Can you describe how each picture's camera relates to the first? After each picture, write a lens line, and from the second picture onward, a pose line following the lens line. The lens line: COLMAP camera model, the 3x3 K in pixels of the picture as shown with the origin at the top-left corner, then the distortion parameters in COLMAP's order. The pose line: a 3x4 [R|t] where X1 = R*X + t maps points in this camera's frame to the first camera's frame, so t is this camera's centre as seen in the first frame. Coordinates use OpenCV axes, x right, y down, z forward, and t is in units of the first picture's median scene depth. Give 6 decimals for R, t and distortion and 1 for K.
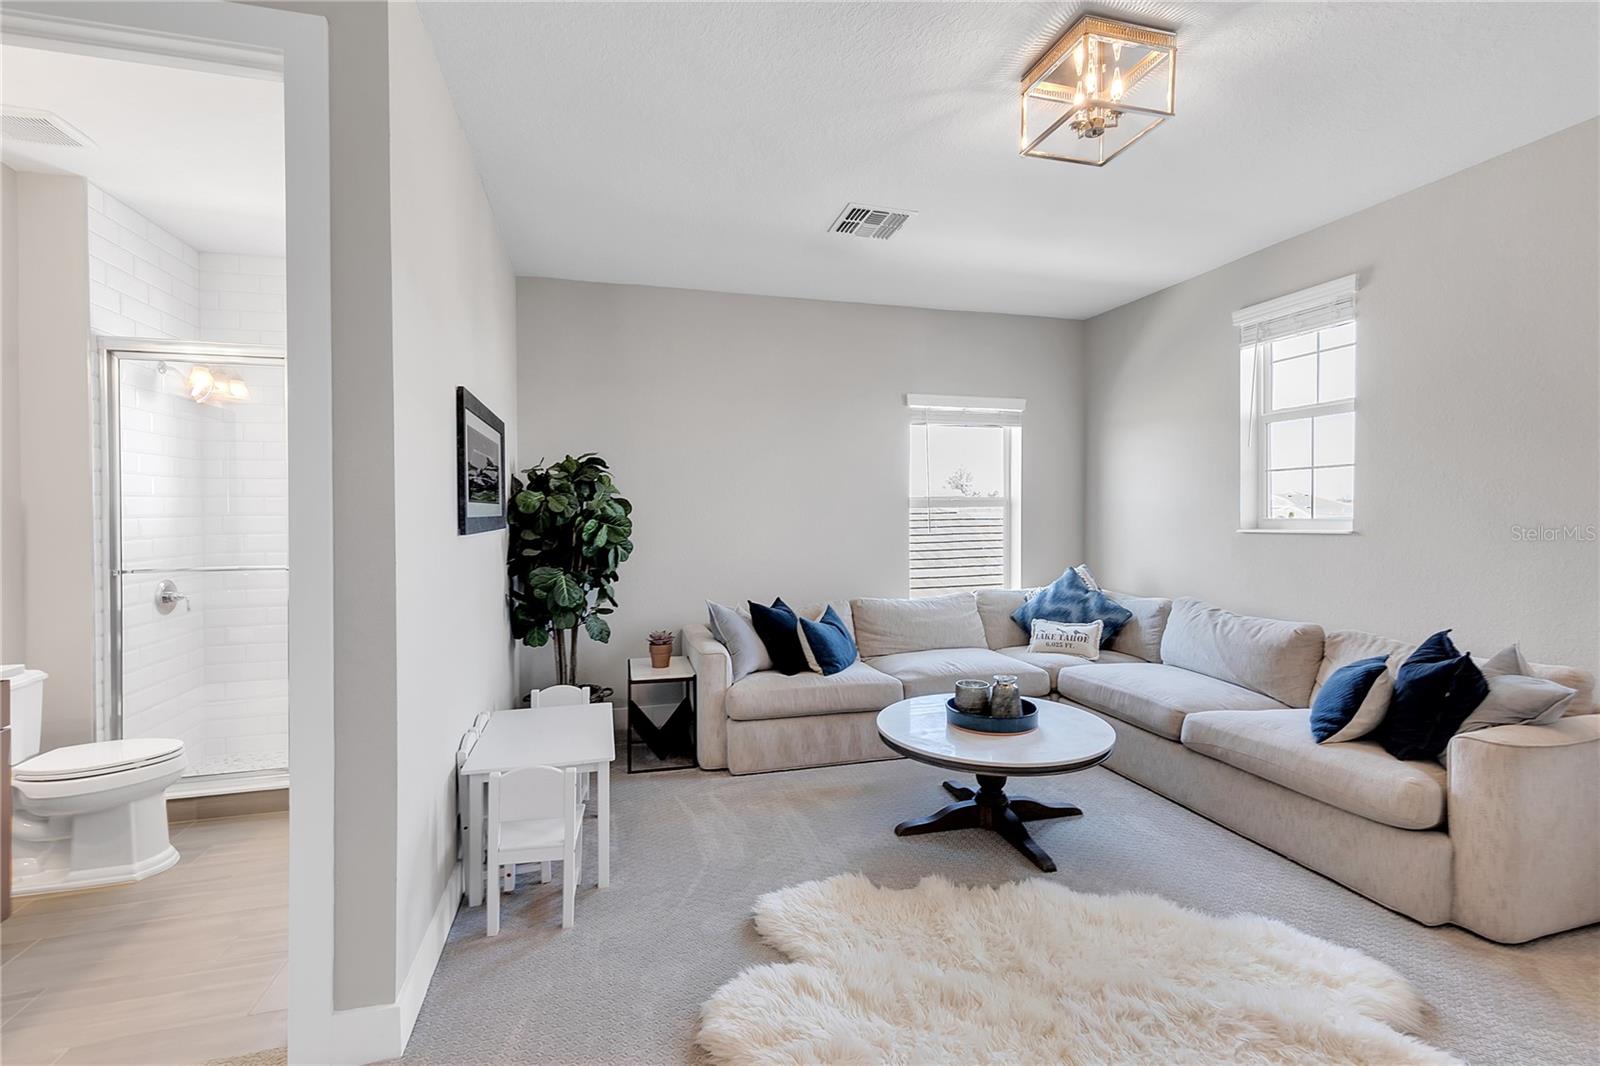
lens RADIAL K [[691.9, 0, 800.1], [0, 691.9, 519.5], [0, 0, 1]] dist [-0.011154, 0.002569]
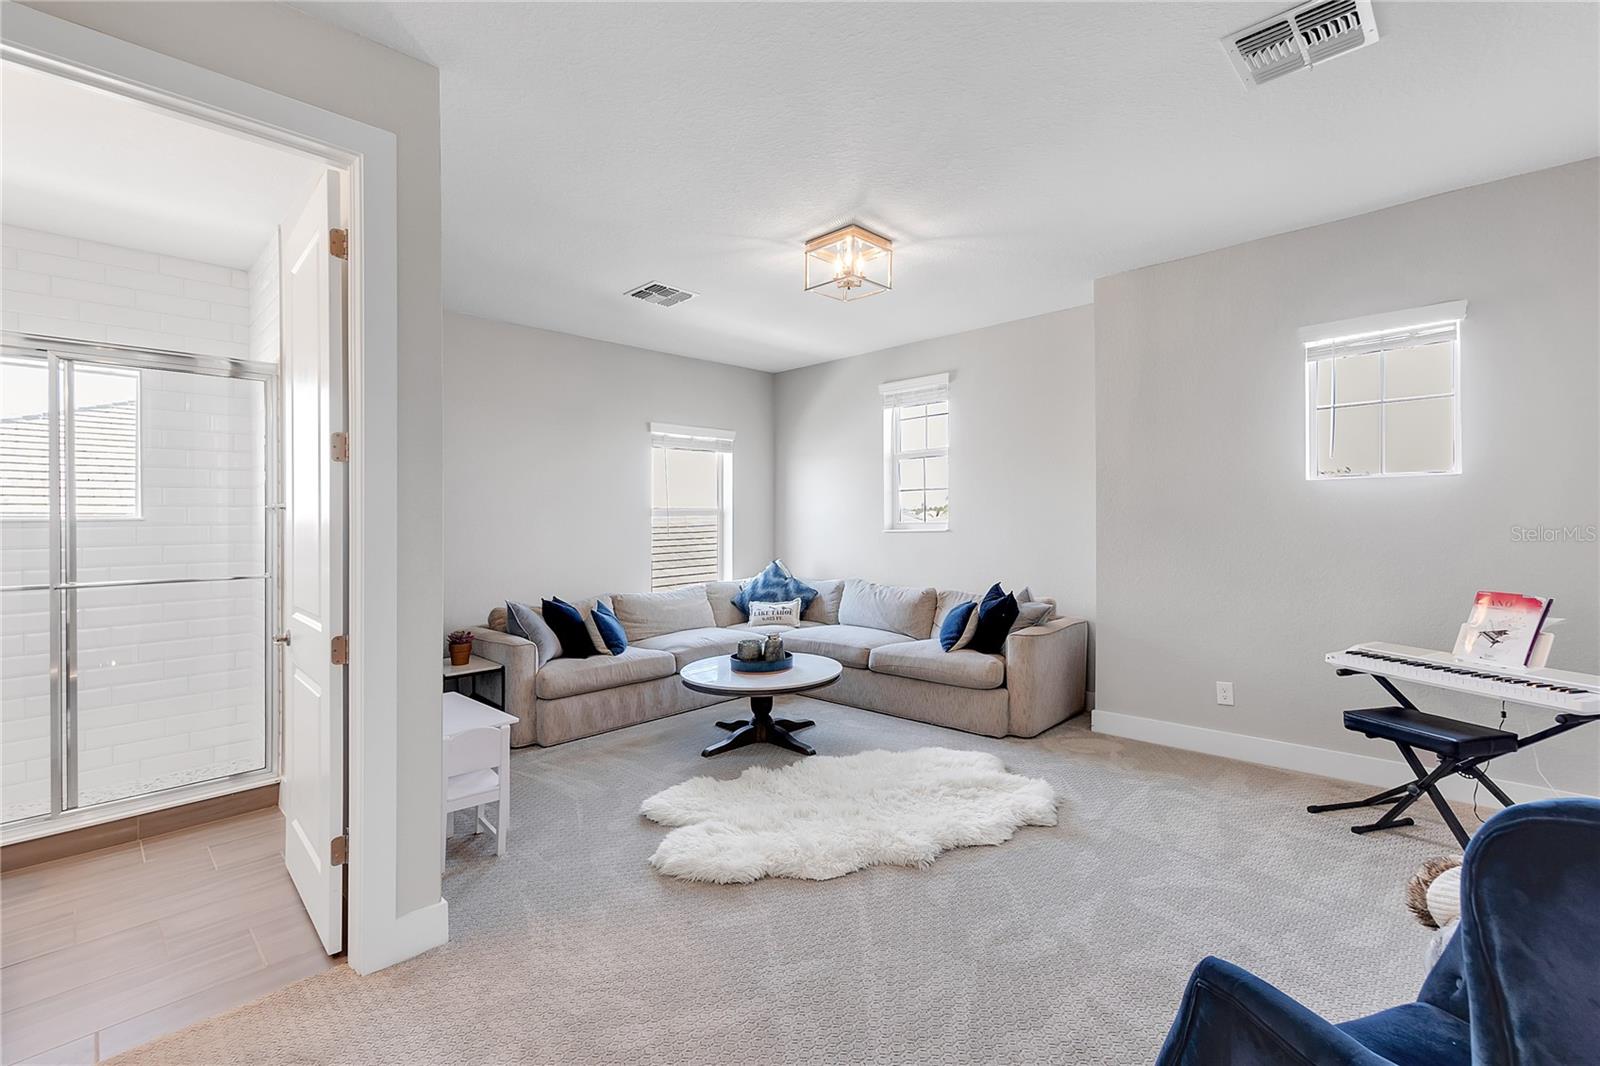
lens RADIAL K [[691.9, 0, 791.4], [0, 691.9, 525.6], [0, 0, 1]] dist [-0.011154, 0.002569]
pose [[0.865038, -0.011491, 0.501574, -0.349718], [0.014506, 0.999893, -0.002111, 0.006638], [-0.501496, 0.009102, 0.865112, -0.238511]]
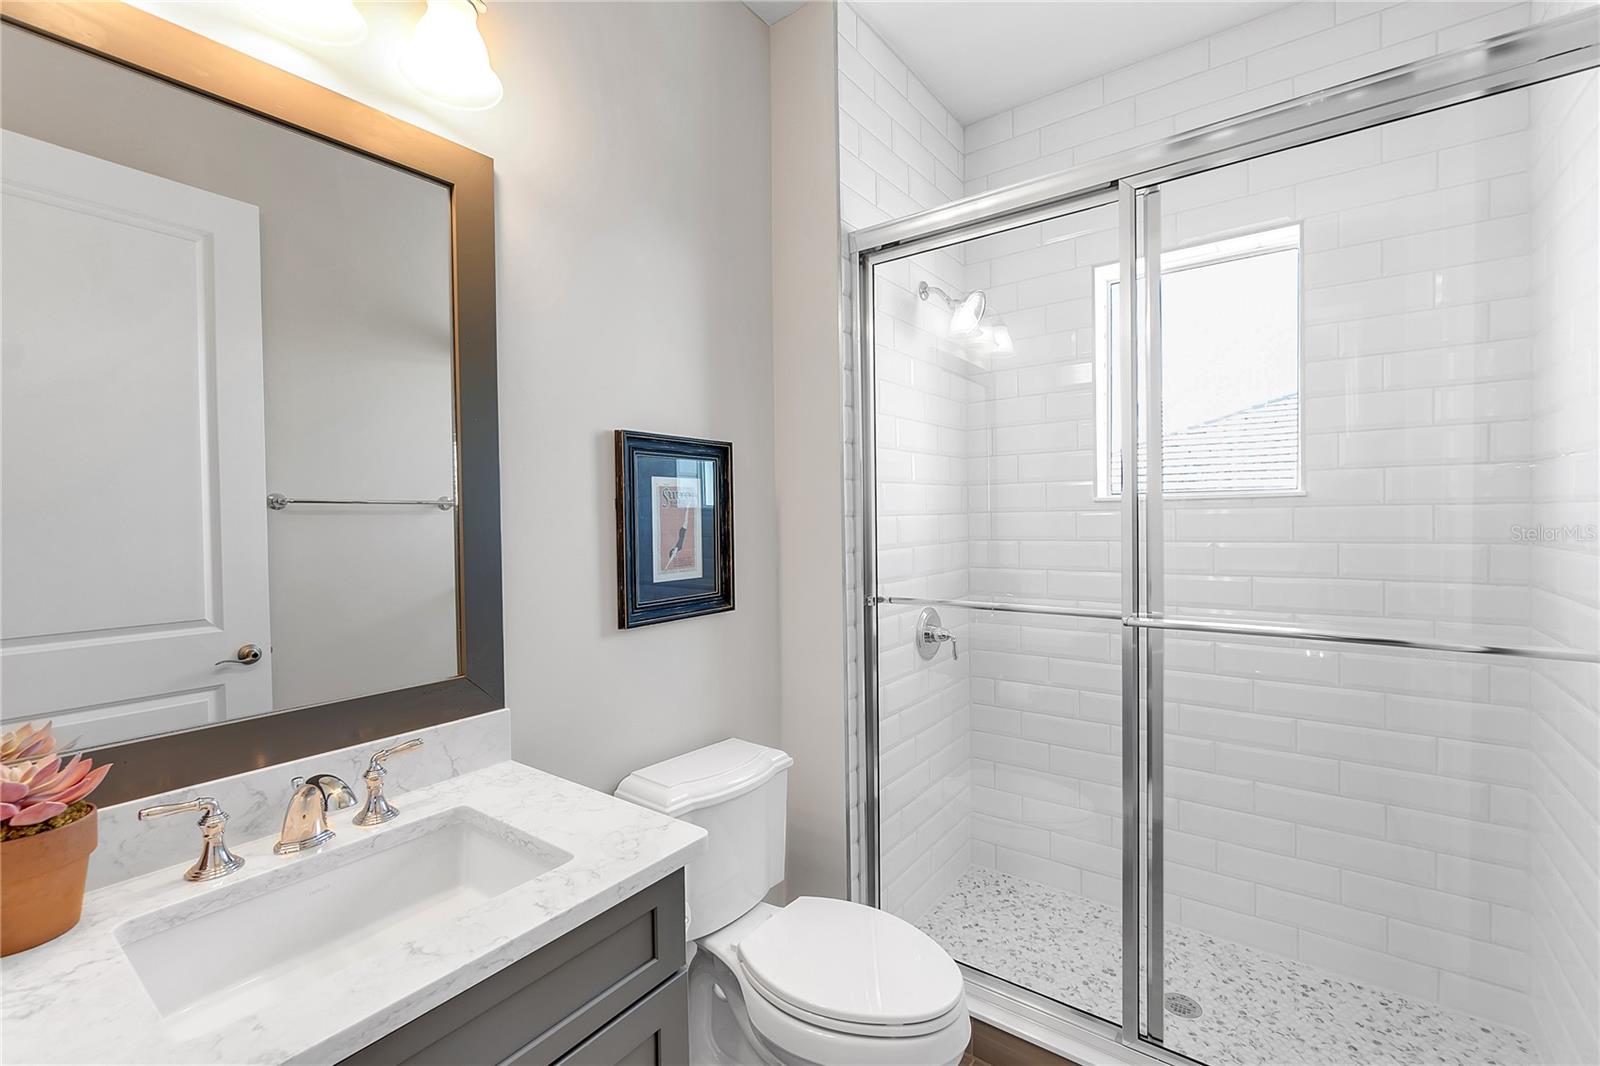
lens RADIAL K [[691.9, 0, 817.2], [0, 691.9, 506.1], [0, 0, 1]] dist [-0.011154, 0.002569]
pose [[0.619594, -0.008983, -0.784871, -0.488248], [-0.002592, 0.999906, -0.013491, -0.002770], [0.784918, 0.010393, 0.619512, 0.525379]]
